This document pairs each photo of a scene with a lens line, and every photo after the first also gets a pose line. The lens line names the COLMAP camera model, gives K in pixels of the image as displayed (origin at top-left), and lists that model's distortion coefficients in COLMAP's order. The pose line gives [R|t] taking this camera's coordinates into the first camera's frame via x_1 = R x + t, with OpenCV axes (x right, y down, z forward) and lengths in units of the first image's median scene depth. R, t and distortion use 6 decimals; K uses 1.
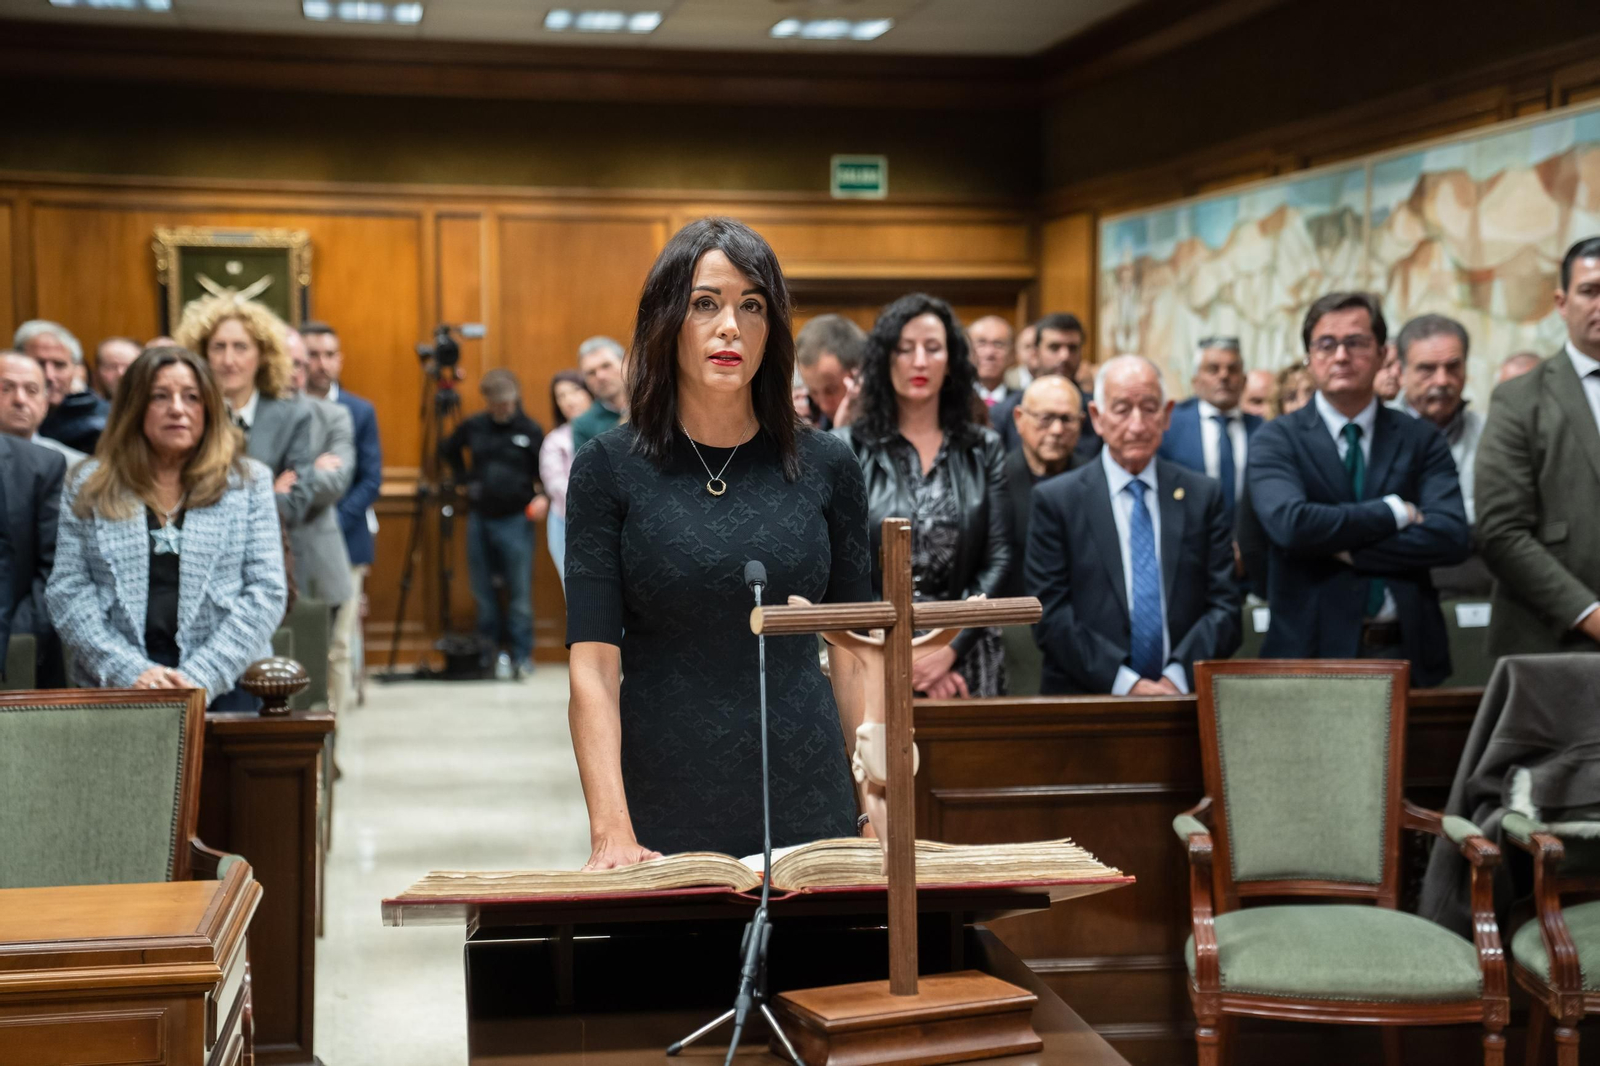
lens RADIAL K [[2440.4, 0, 799.0], [0, 2440.4, 533.7], [0, 0, 1]] dist [0.265543, 0.000000]
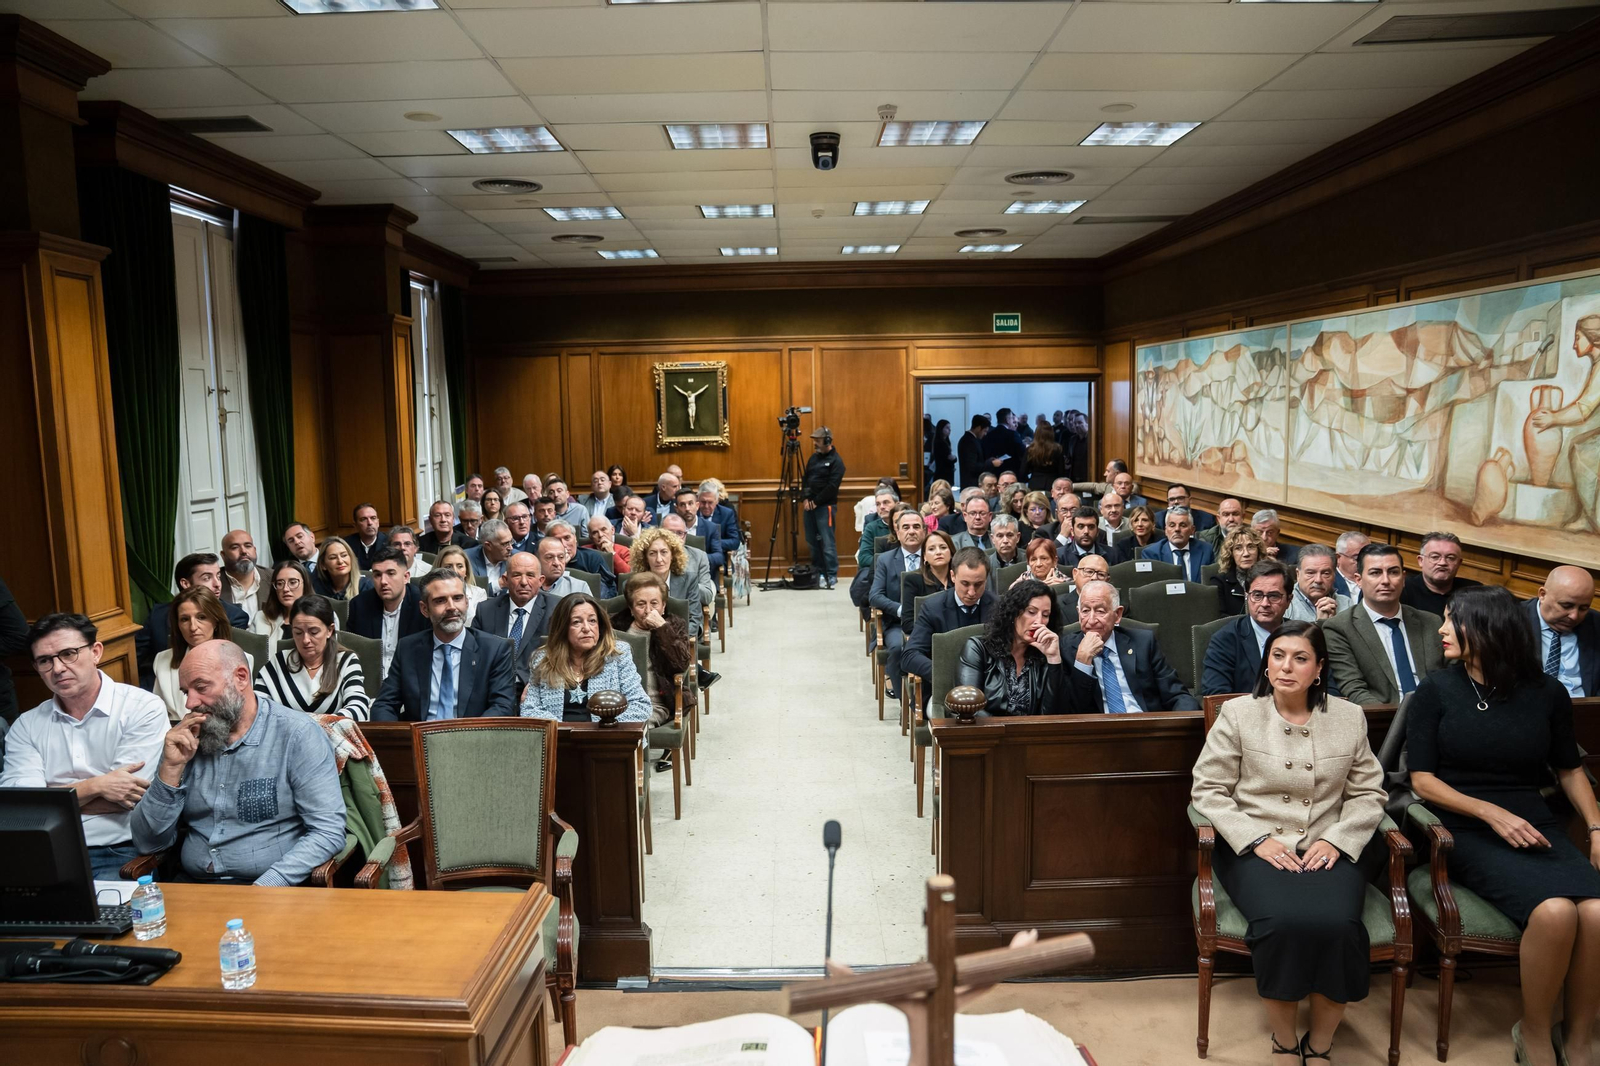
lens RADIAL K [[1116.3, 0, 803.8], [0, 1116.3, 547.0], [0, 0, 1]] dist [-0.129105, 0.100915]
pose [[0.986141, 0.001341, -0.165903, 0.014584], [0.010264, 0.997559, 0.069074, -0.040911], [0.165591, -0.069820, 0.983720, 0.144787]]
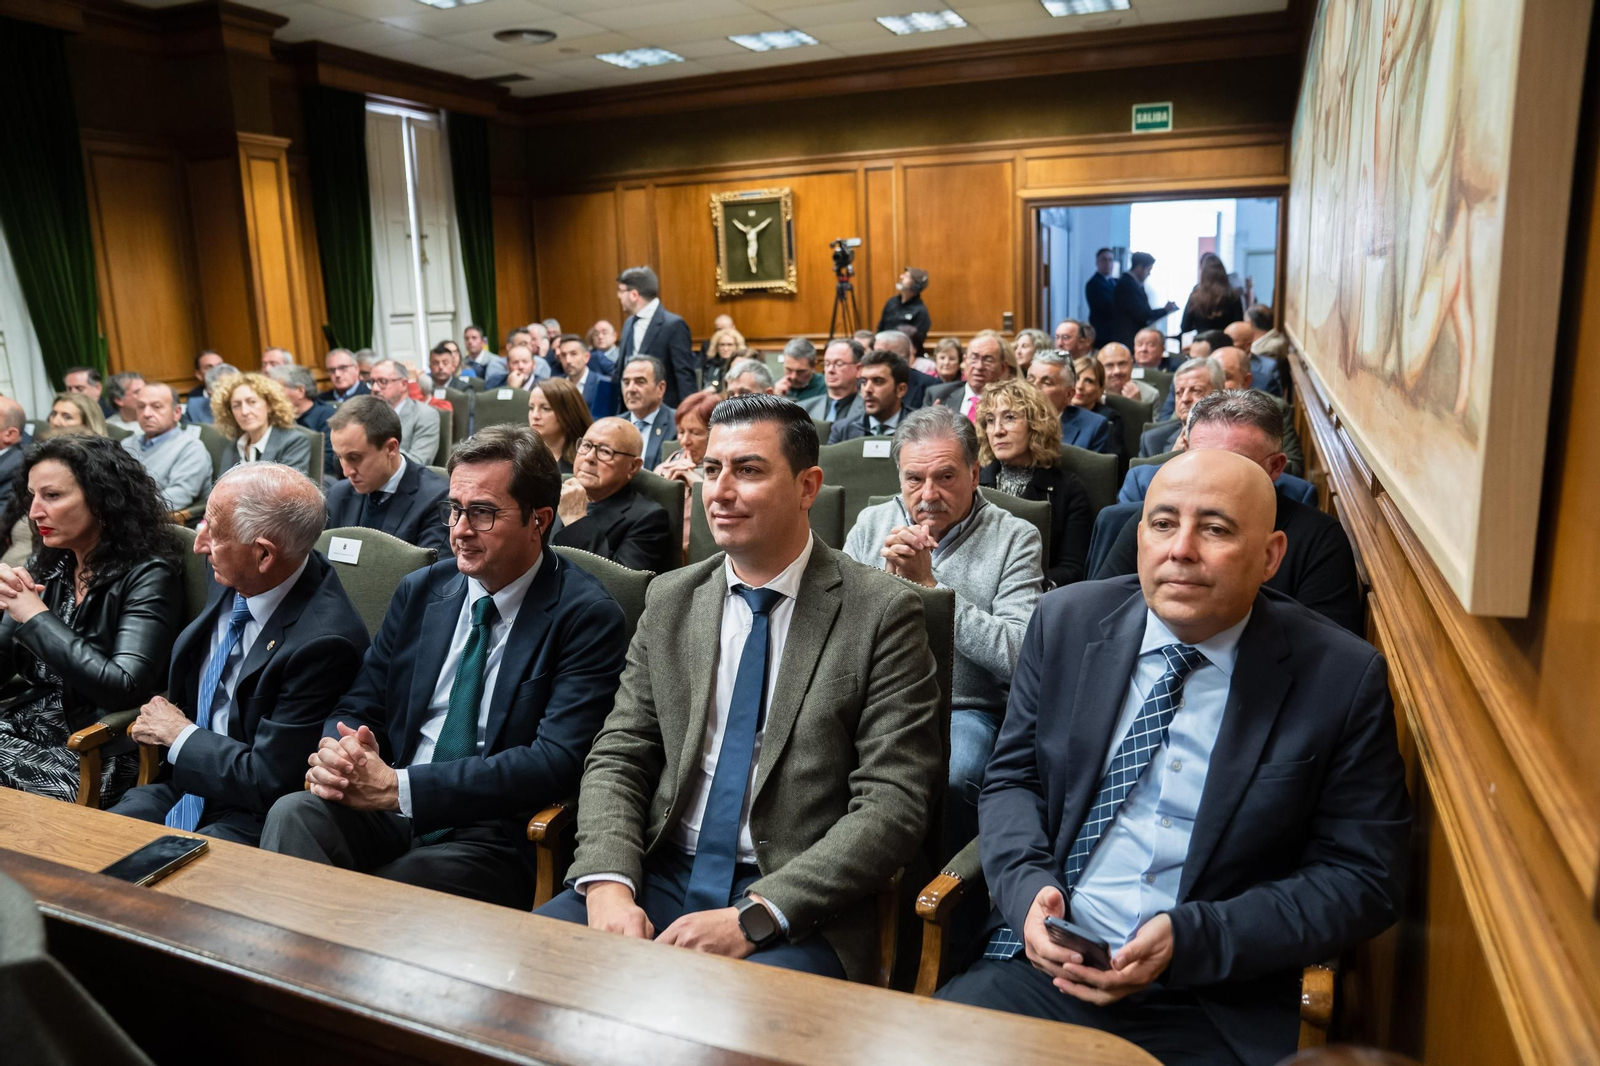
lens RADIAL K [[1116.3, 0, 799.9], [0, 1116.3, 521.7], [0, 0, 1]] dist [-0.129105, 0.100915]
pose [[0.842443, 0.079485, -0.532891, 0.254234], [0.001951, 0.988602, 0.150542, -0.017583], [0.538782, -0.127862, 0.832685, 0.453753]]
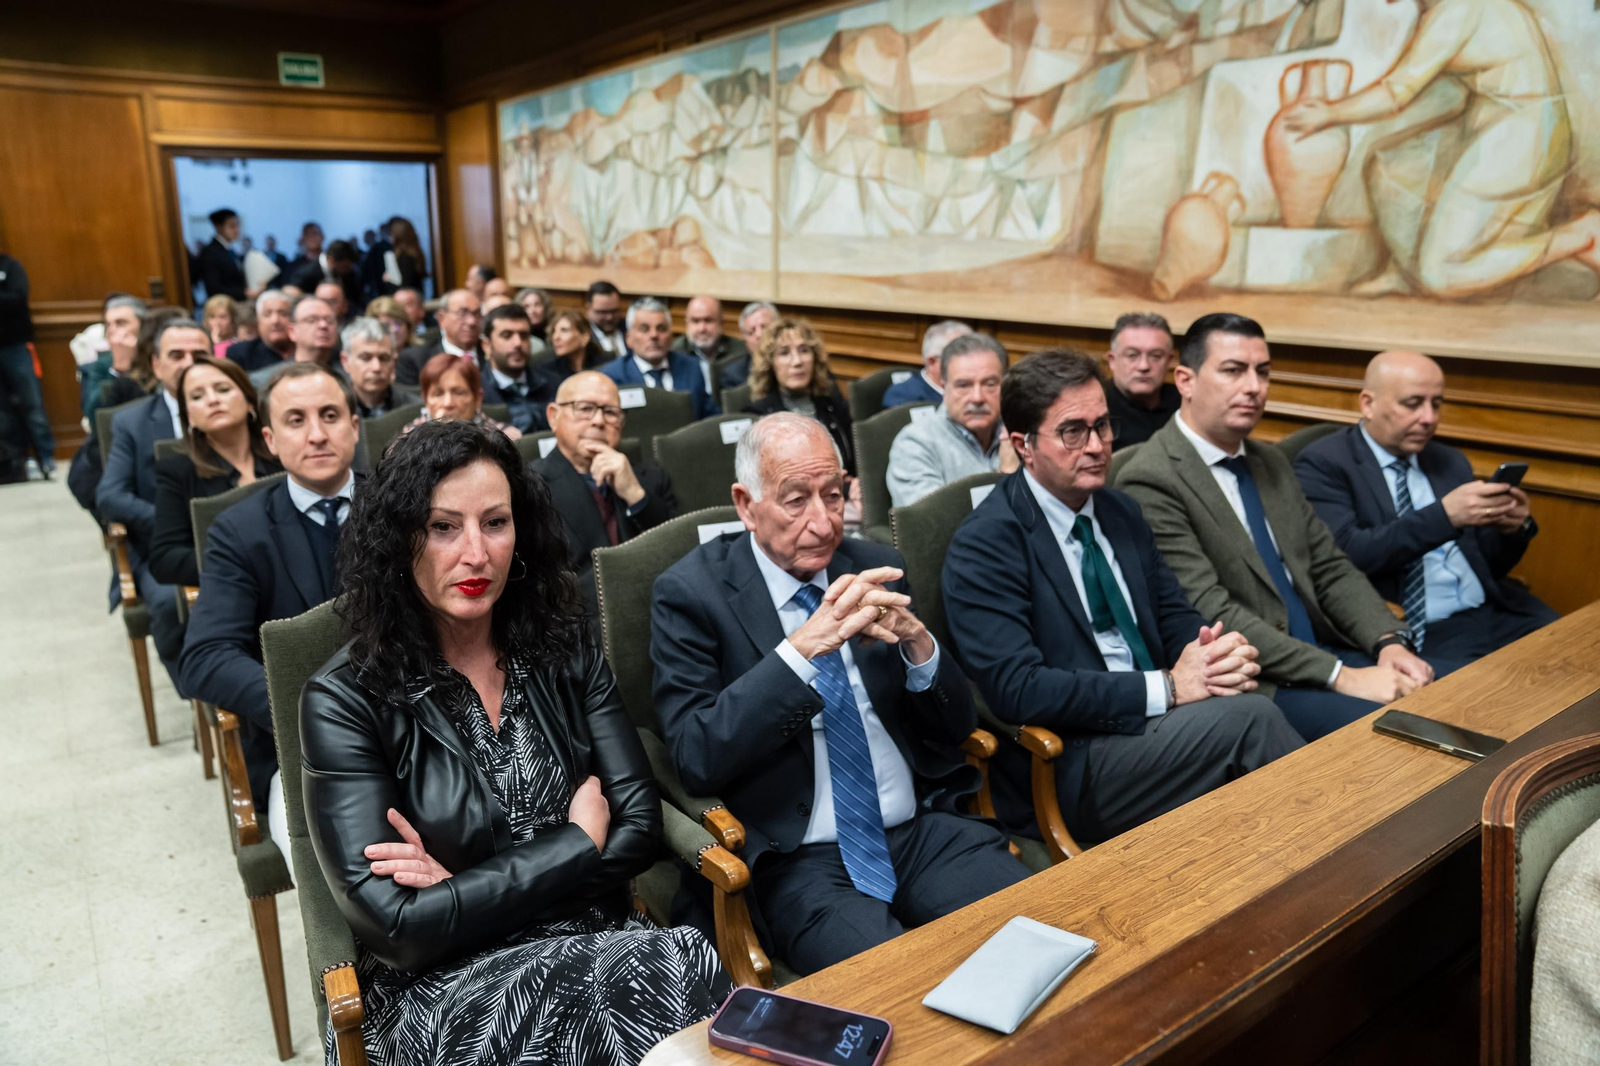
lens RADIAL K [[1116.3, 0, 799.2], [0, 1116.3, 538.0], [0, 0, 1]] dist [-0.129105, 0.100915]
pose [[0.903058, -0.108253, 0.415654, -0.002025], [0.023832, 0.978856, 0.203156, -0.013997], [-0.428858, -0.173556, 0.886543, 0.420658]]
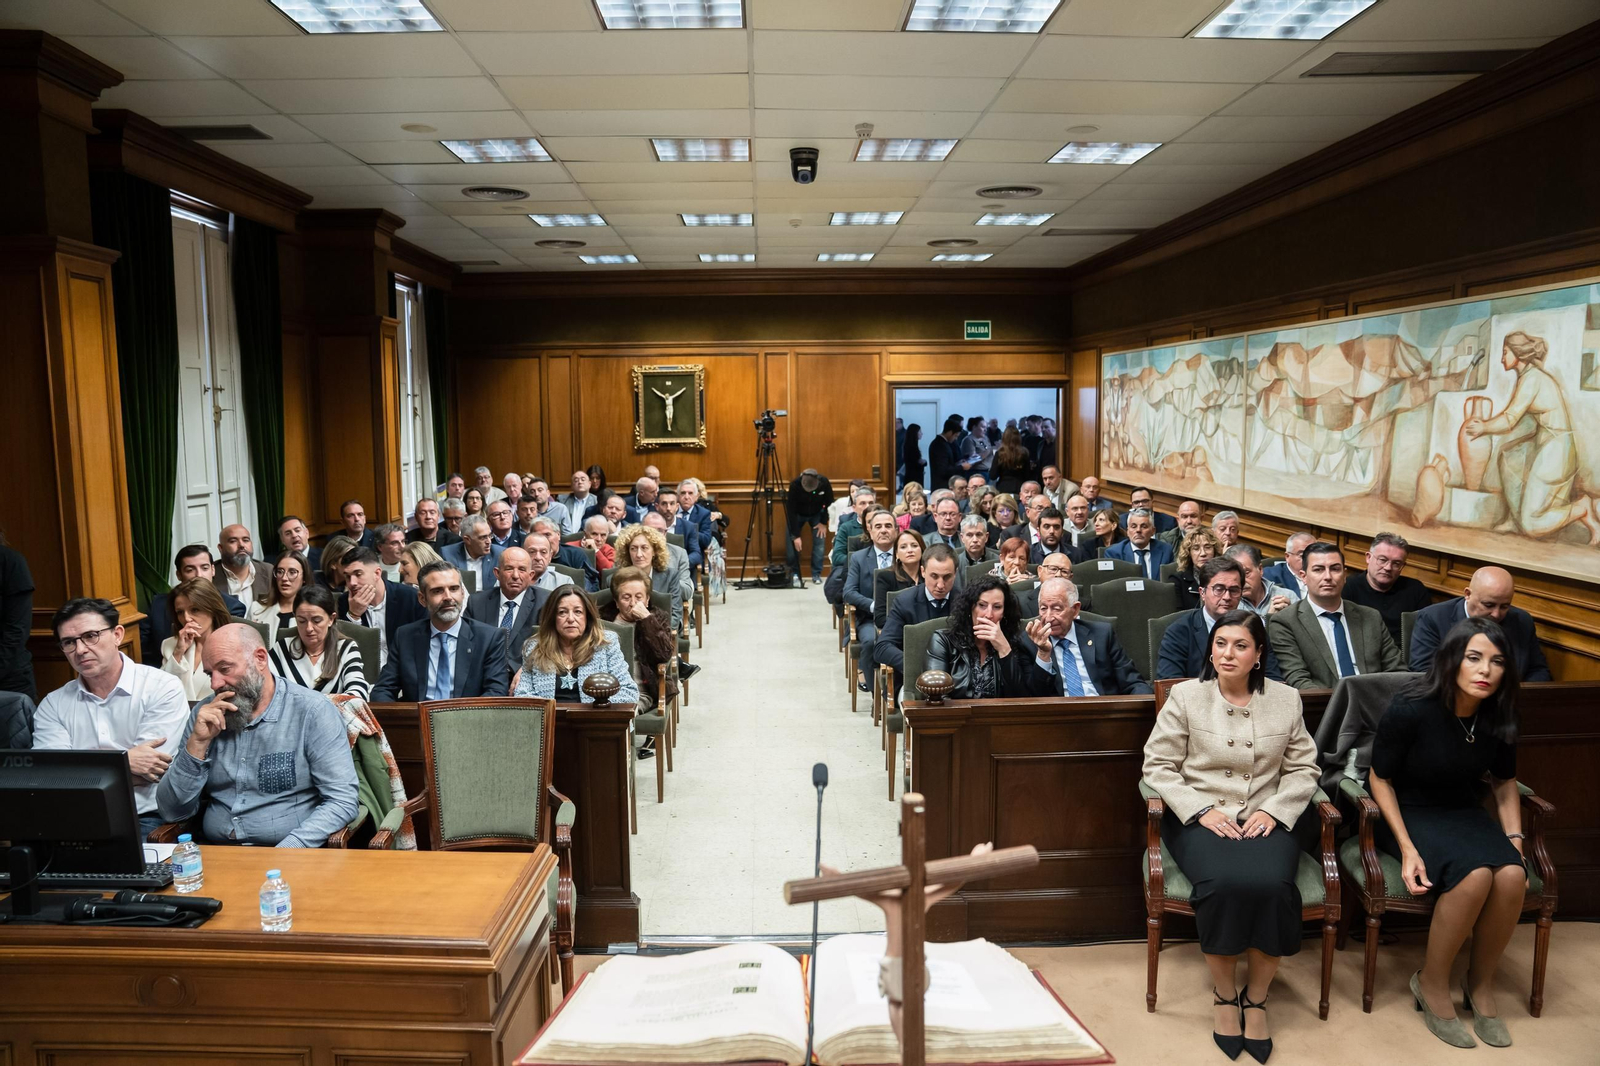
lens RADIAL K [[1116.3, 0, 802.9], [0, 1116.3, 543.1], [0, 0, 1]] dist [-0.129105, 0.100915]
pose [[0.989968, 0.006589, -0.141137, 0.015375], [0.002317, 0.998021, 0.062841, -0.039590], [0.141271, -0.062538, 0.987994, 0.120127]]
